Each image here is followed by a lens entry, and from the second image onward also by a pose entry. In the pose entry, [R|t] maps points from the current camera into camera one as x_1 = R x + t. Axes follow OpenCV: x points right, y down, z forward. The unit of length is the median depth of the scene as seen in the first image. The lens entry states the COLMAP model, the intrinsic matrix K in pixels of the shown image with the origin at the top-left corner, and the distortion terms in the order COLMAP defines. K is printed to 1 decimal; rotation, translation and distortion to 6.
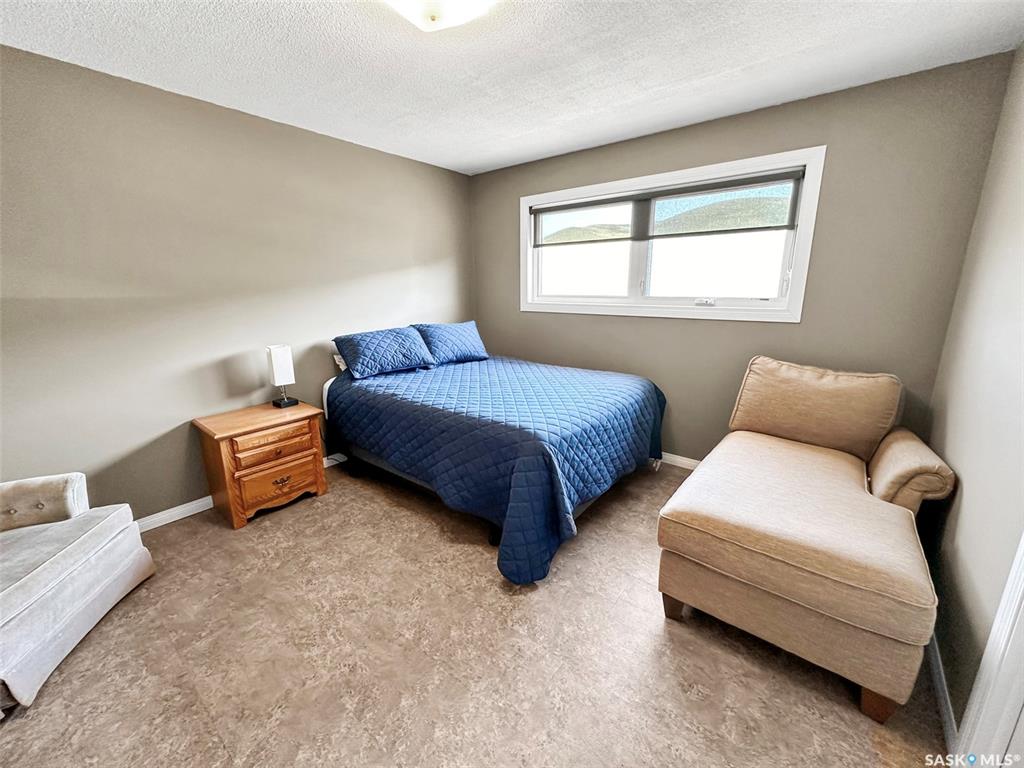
lens RADIAL K [[413.3, 0, 510.2], [0, 413.3, 381.2], [0, 0, 1]] dist [-0.001624, 0.000439]
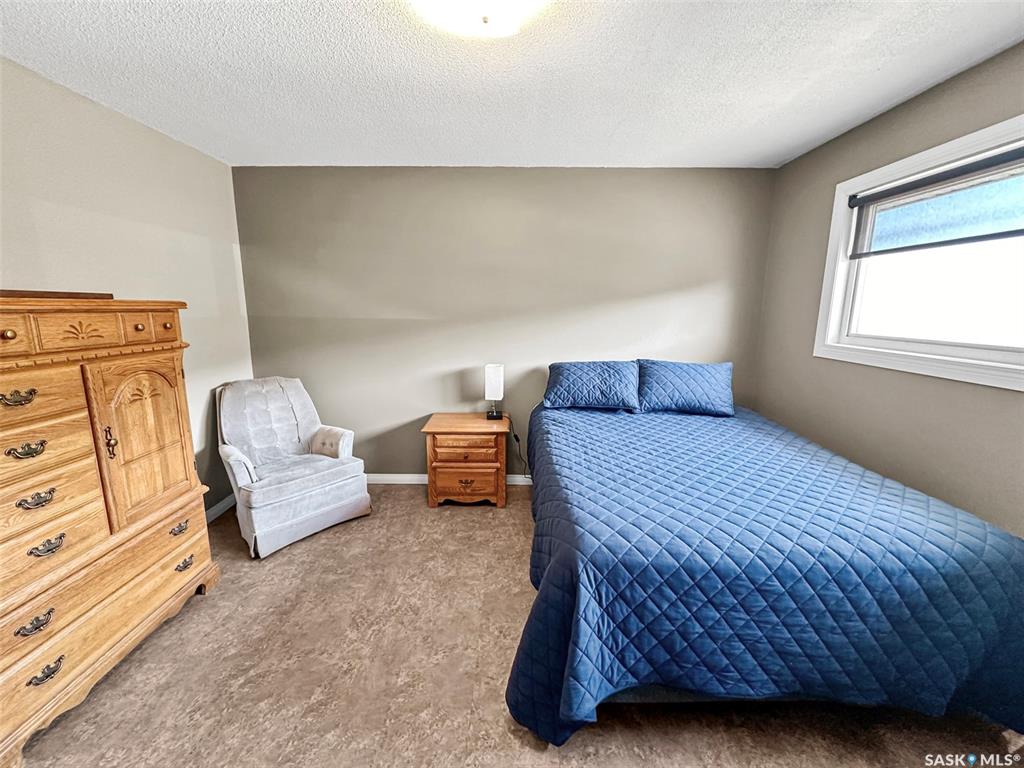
lens RADIAL K [[413.3, 0, 508.5], [0, 413.3, 382.2], [0, 0, 1]] dist [-0.001624, 0.000439]
pose [[0.619887, 0.151788, -0.769871, 0.360385], [-0.187821, 0.981294, 0.042242, -0.100443], [0.761882, 0.118413, 0.636800, 0.331606]]
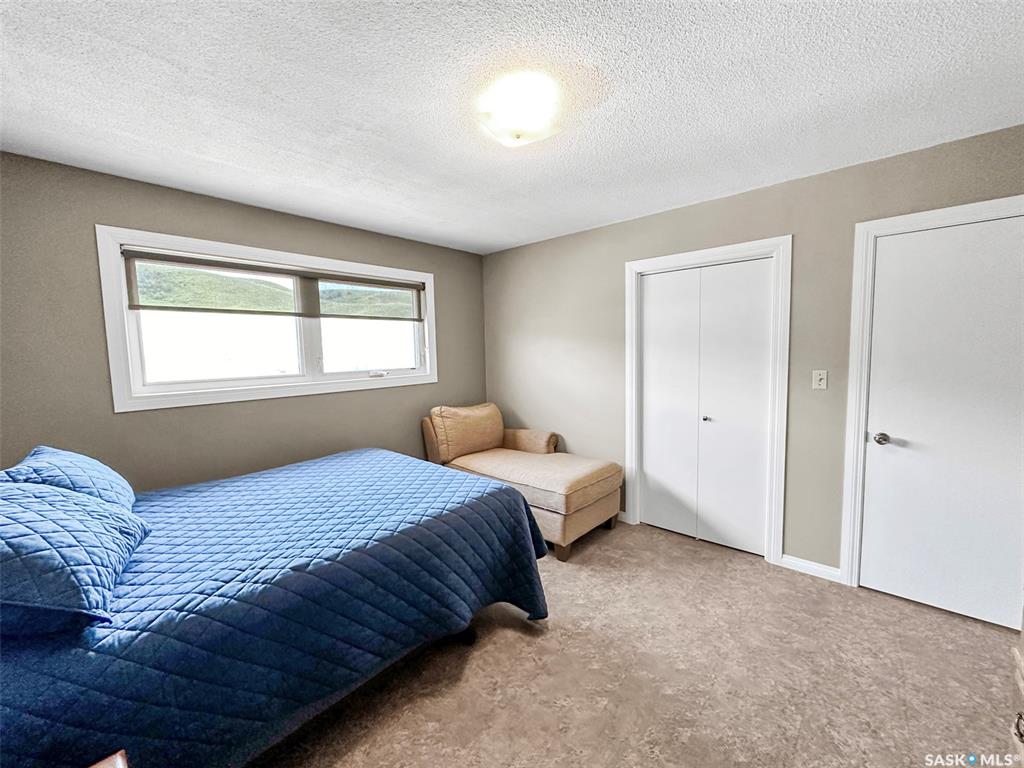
lens RADIAL K [[413.3, 0, 515.1], [0, 413.3, 379.8], [0, 0, 1]] dist [-0.001624, 0.000439]
pose [[0.035835, -0.068806, 0.996986, -0.796954], [0.249884, 0.966554, 0.057724, -0.166182], [-0.967612, 0.247063, 0.051830, 0.642031]]
